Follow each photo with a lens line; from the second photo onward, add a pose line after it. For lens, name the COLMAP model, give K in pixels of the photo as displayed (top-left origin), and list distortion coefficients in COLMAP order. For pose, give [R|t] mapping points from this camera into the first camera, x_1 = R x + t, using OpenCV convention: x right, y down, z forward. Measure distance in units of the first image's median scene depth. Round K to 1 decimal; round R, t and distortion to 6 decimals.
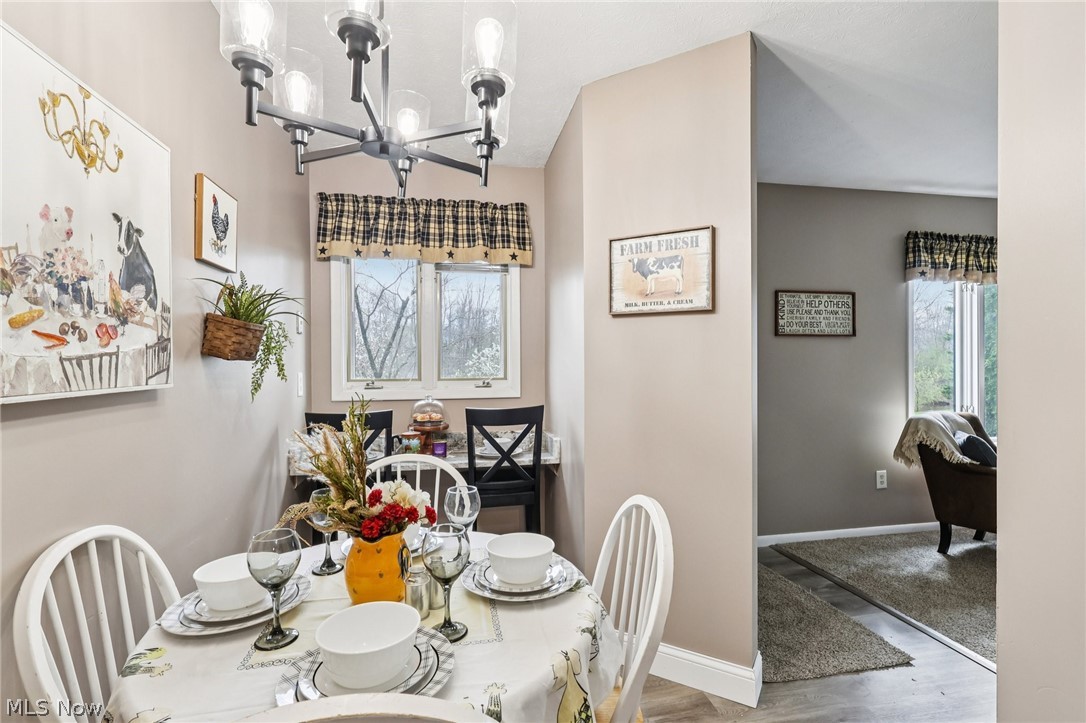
lens RADIAL K [[504.3, 0, 543.8], [0, 504.3, 364.3], [0, 0, 1]] dist [-0.000784, -0.001206]
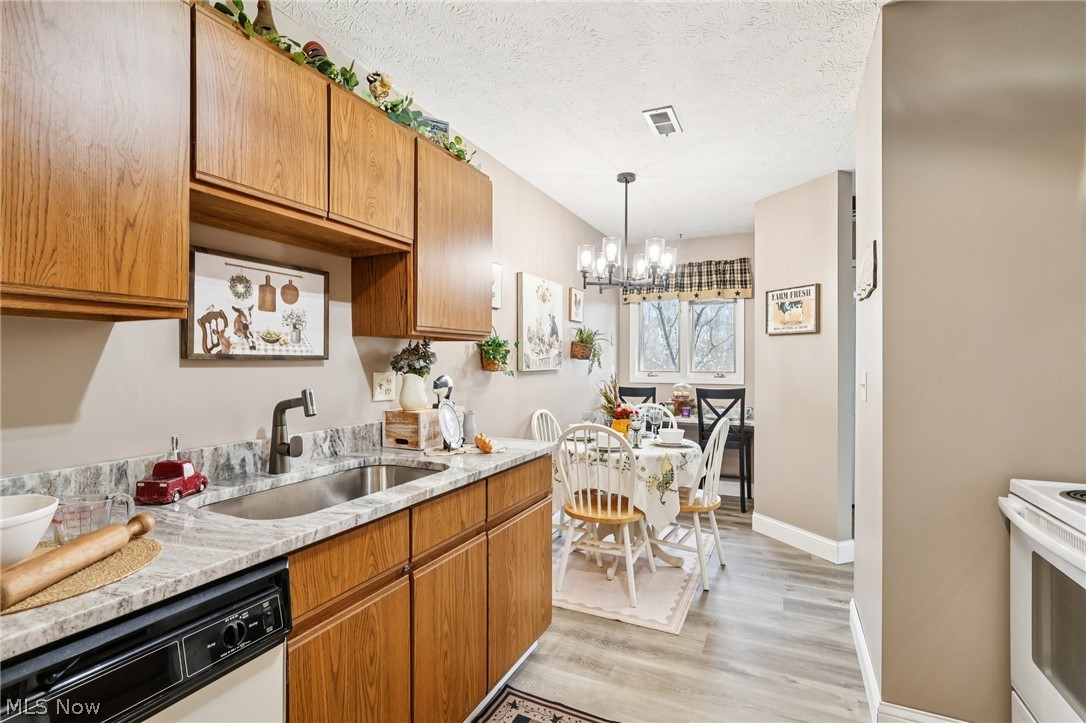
lens RADIAL K [[504.3, 0, 547.4], [0, 504.3, 360.8], [0, 0, 1]] dist [-0.000784, -0.001206]
pose [[0.804815, 0.008134, -0.593470, 0.421124], [-0.009810, 0.999952, 0.000401, -0.000829], [0.593445, 0.005499, 0.804856, -0.639459]]
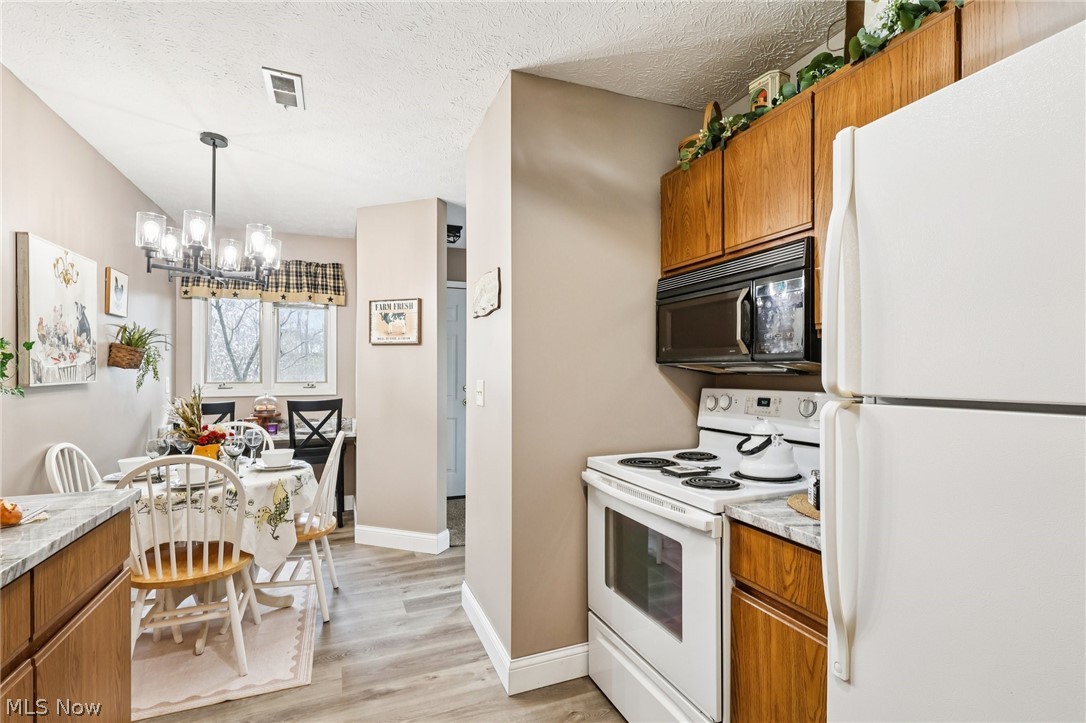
lens RADIAL K [[504.3, 0, 545.5], [0, 504.3, 369.6], [0, 0, 1]] dist [-0.000784, -0.001206]
pose [[0.980317, 0.007601, 0.197283, 0.289810], [-0.006452, 0.999958, -0.006467, -0.001693], [-0.197324, 0.005067, 0.980325, -0.621340]]
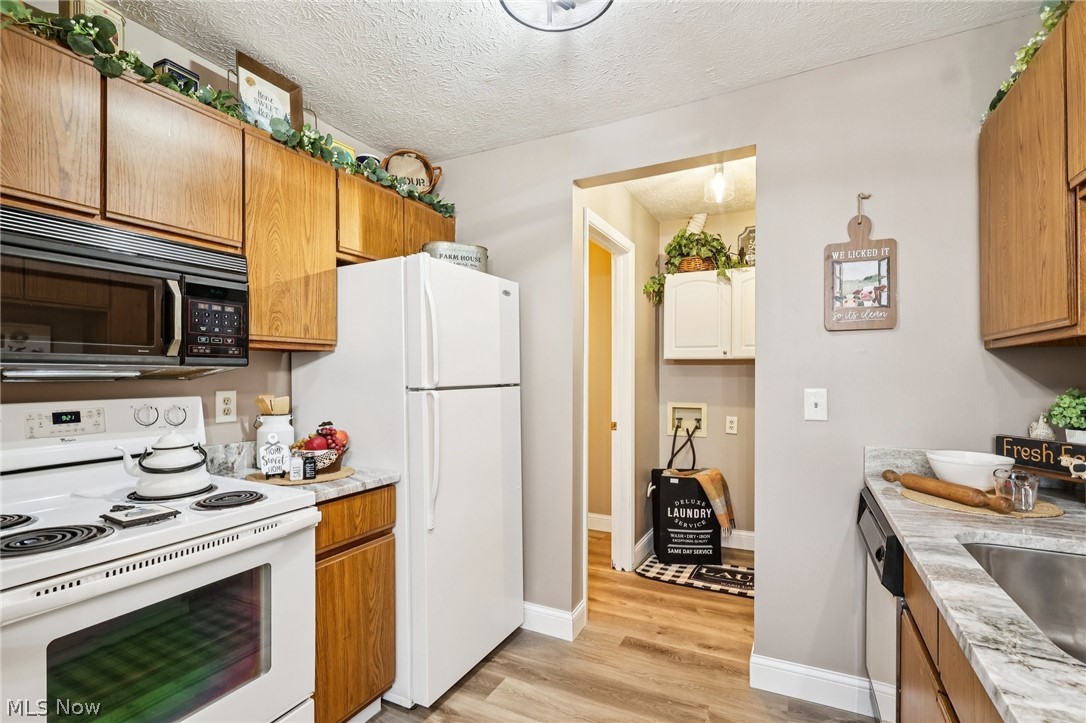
lens RADIAL K [[504.3, 0, 544.2], [0, 504.3, 369.6], [0, 0, 1]] dist [-0.000784, -0.001206]
pose [[-0.790724, 0.012983, 0.612035, 0.014766], [0.007081, 0.999902, -0.012062, -0.002713], [-0.612132, -0.005204, -0.790739, 0.117986]]
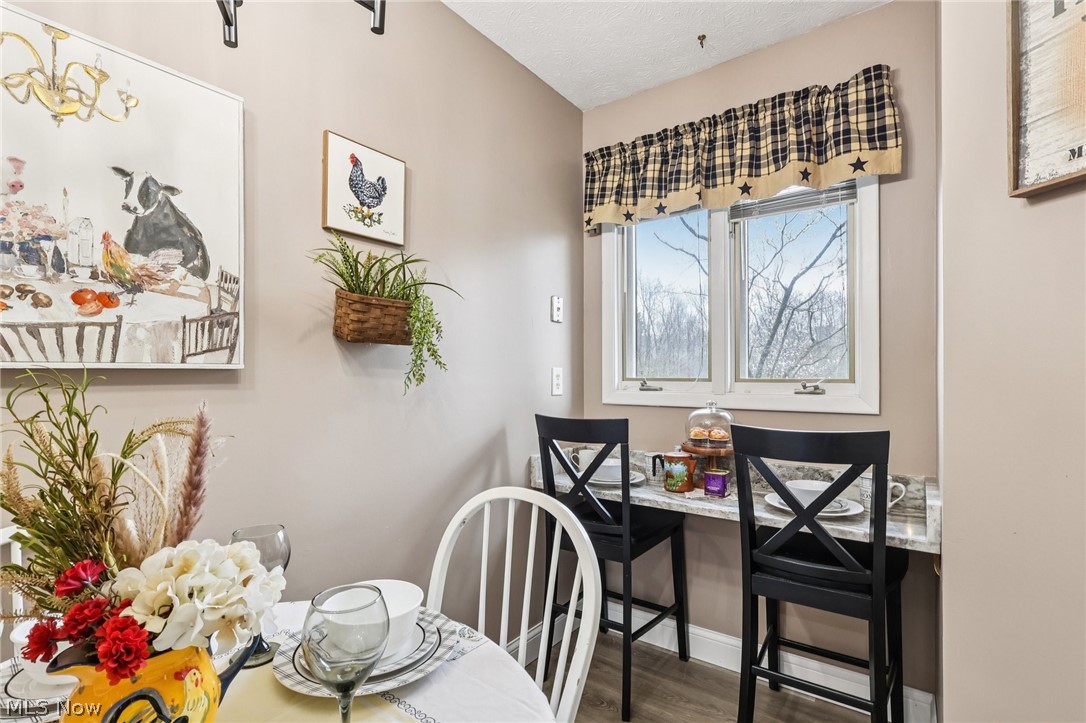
lens RADIAL K [[504.3, 0, 544.6], [0, 504.3, 371.5], [0, 0, 1]] dist [-0.000784, -0.001206]
pose [[0.678666, 0.003256, -0.734440, 0.127281], [-0.005280, 0.999986, -0.000446, 0.023427], [0.734428, 0.004180, 0.678673, 0.380686]]
